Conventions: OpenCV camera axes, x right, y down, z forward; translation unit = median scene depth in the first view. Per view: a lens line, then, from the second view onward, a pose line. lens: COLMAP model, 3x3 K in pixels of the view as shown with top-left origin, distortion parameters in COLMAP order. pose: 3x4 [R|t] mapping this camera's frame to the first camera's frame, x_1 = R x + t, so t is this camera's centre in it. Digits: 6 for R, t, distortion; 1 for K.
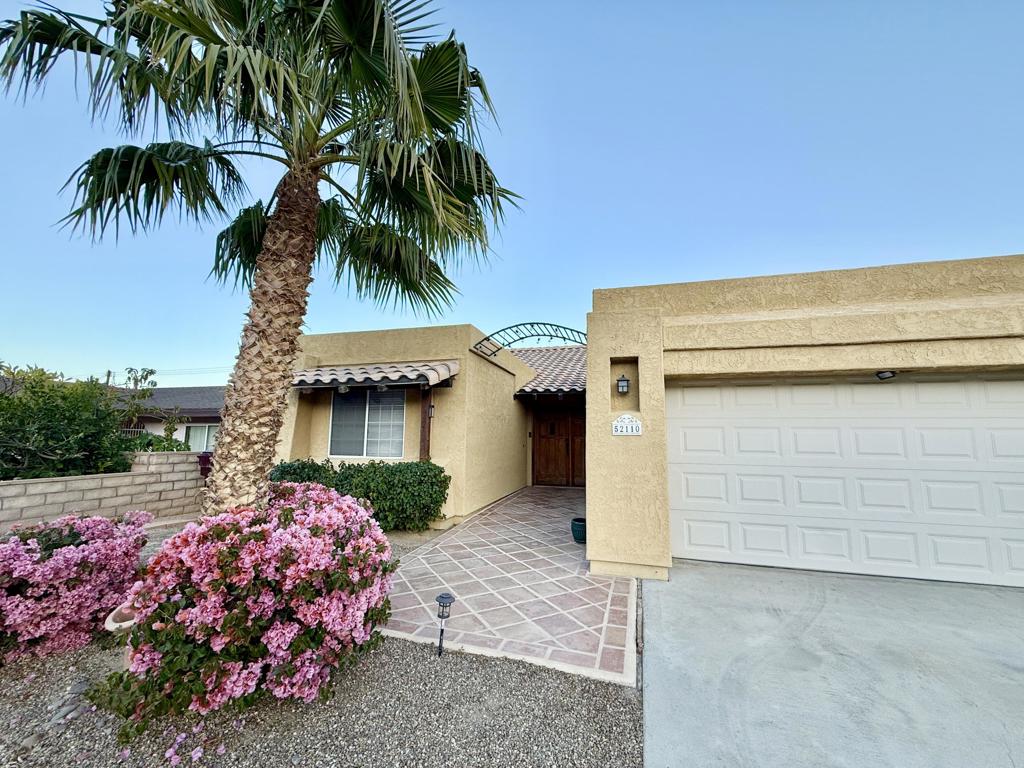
lens RADIAL K [[407.0, 0, 507.9], [0, 407.0, 385.3], [0, 0, 1]] dist [0.000737, 0.000693]
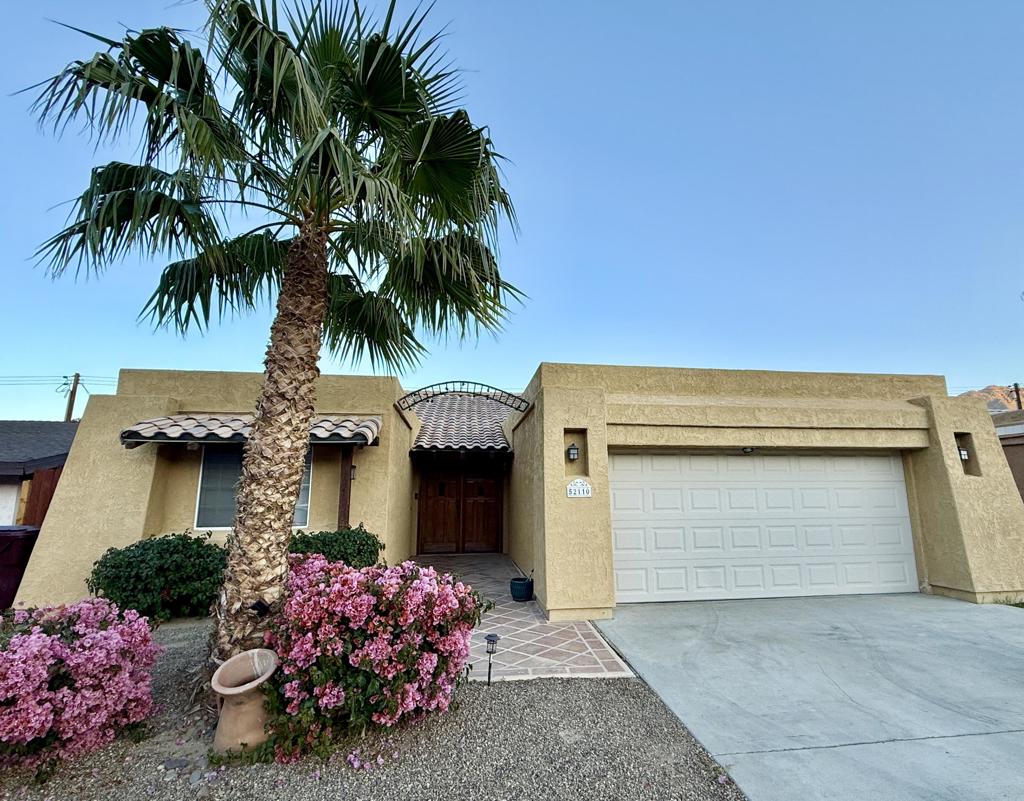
lens RADIAL K [[547.6, 0, 514.2], [0, 547.6, 397.8], [0, 0, 1]] dist [0.002173, -0.000165]
pose [[0.912246, 0.056534, 0.405723, -0.567613], [-0.036082, 0.997671, -0.057887, -0.067093], [-0.408051, 0.038168, 0.912161, -0.383237]]
